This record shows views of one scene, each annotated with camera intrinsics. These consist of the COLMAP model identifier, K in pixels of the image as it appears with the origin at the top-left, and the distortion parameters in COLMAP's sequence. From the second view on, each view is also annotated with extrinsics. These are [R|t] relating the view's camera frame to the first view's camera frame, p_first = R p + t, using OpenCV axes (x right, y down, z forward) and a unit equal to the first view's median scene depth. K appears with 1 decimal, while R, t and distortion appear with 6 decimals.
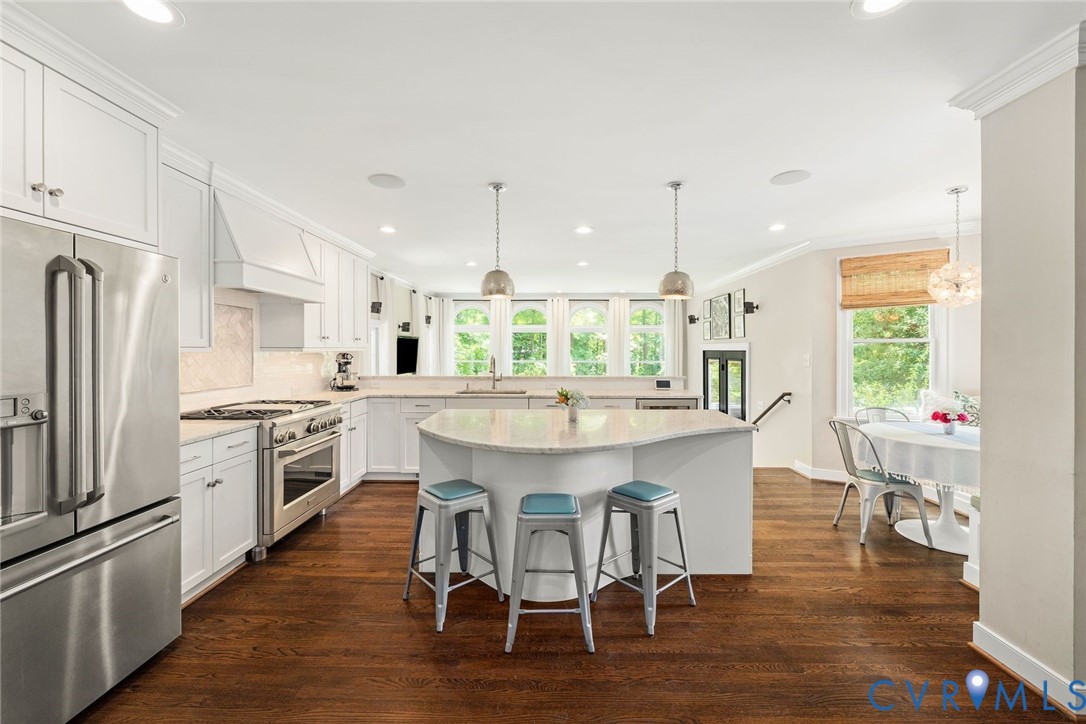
lens RADIAL K [[759.6, 0, 542.2], [0, 759.6, 357.4], [0, 0, 1]] dist [-0.005259, -0.000565]
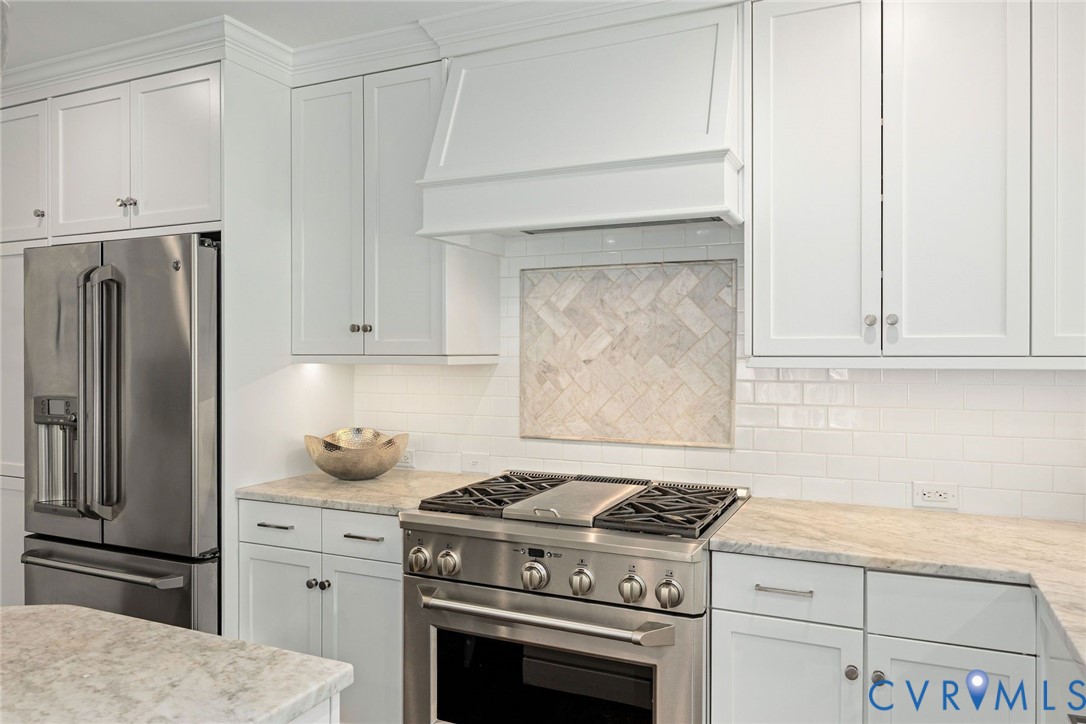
lens RADIAL K [[759.6, 0, 541.5], [0, 759.6, 359.2], [0, 0, 1]] dist [-0.005259, -0.000565]
pose [[-0.420734, 0.004788, -0.907171, 0.025714], [-0.011323, 0.999880, 0.010528, -0.014675], [0.907113, 0.014702, -0.420630, 1.119511]]
